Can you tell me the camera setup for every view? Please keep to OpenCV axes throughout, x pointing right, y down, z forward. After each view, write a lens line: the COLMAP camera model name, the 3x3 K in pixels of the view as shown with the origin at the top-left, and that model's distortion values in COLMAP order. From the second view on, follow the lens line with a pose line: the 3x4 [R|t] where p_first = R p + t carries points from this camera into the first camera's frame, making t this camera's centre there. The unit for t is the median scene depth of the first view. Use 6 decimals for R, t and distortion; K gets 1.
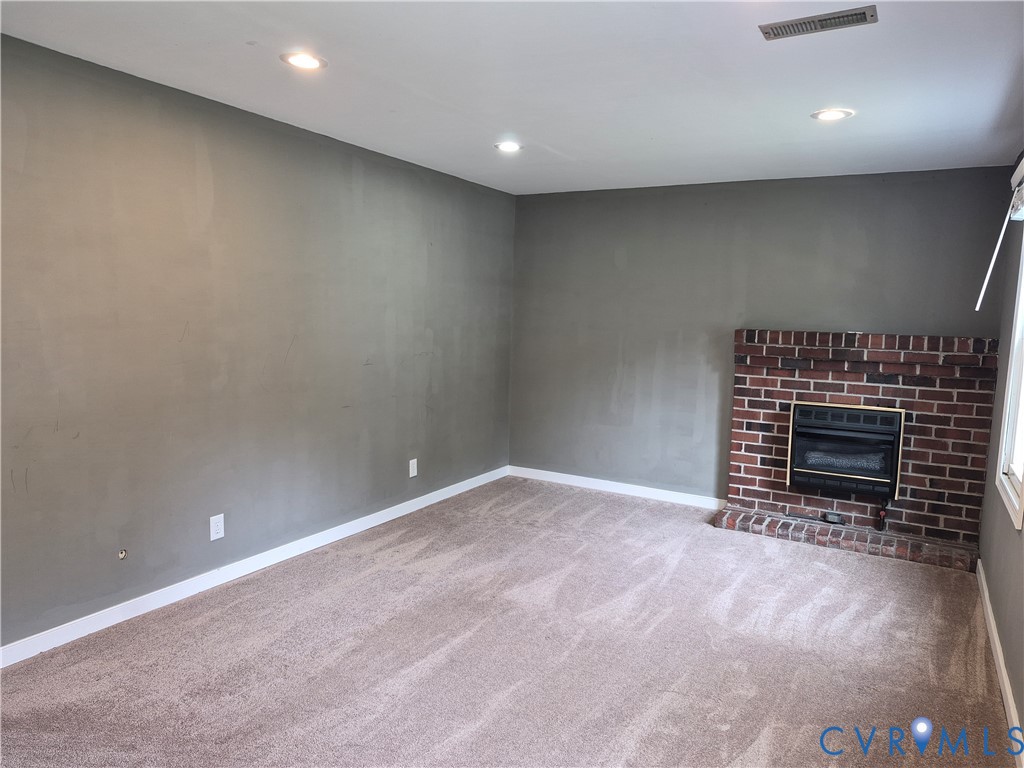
lens RADIAL K [[708.8, 0, 519.1], [0, 708.8, 381.3], [0, 0, 1]] dist [0.069026, -0.062109]
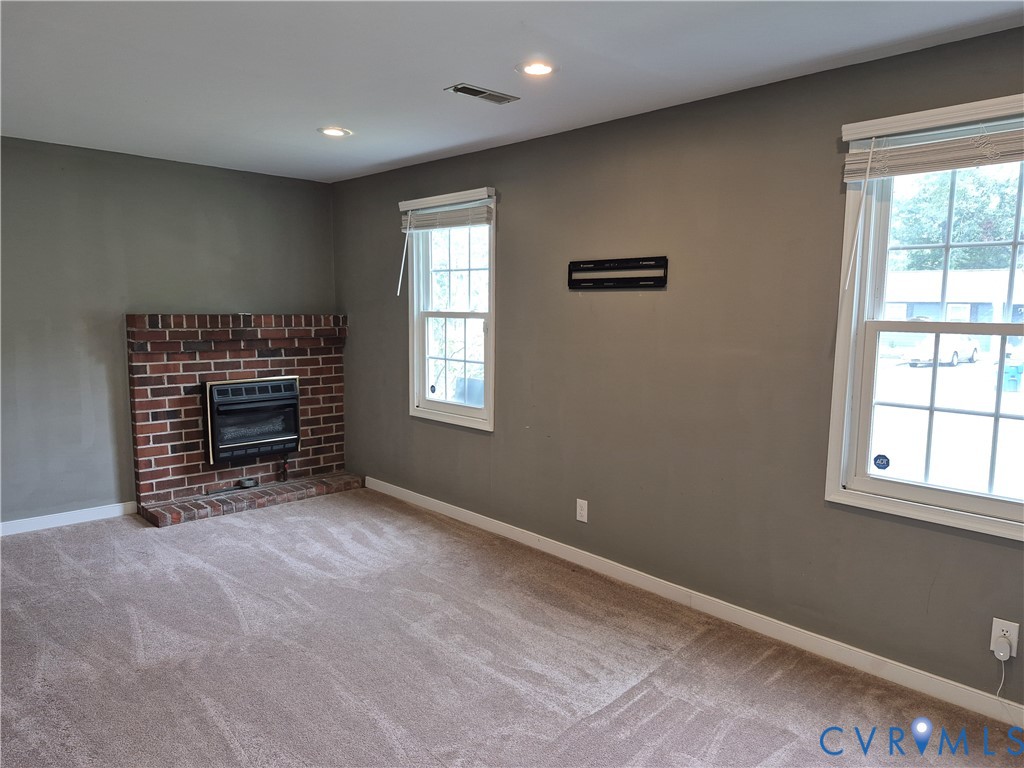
lens RADIAL K [[708.8, 0, 519.5], [0, 708.8, 388.8], [0, 0, 1]] dist [0.069026, -0.062109]
pose [[0.303185, -0.137123, 0.943015, -0.465600], [0.095445, 0.988986, 0.113121, -0.038276], [-0.948140, 0.055709, 0.312933, 0.260993]]
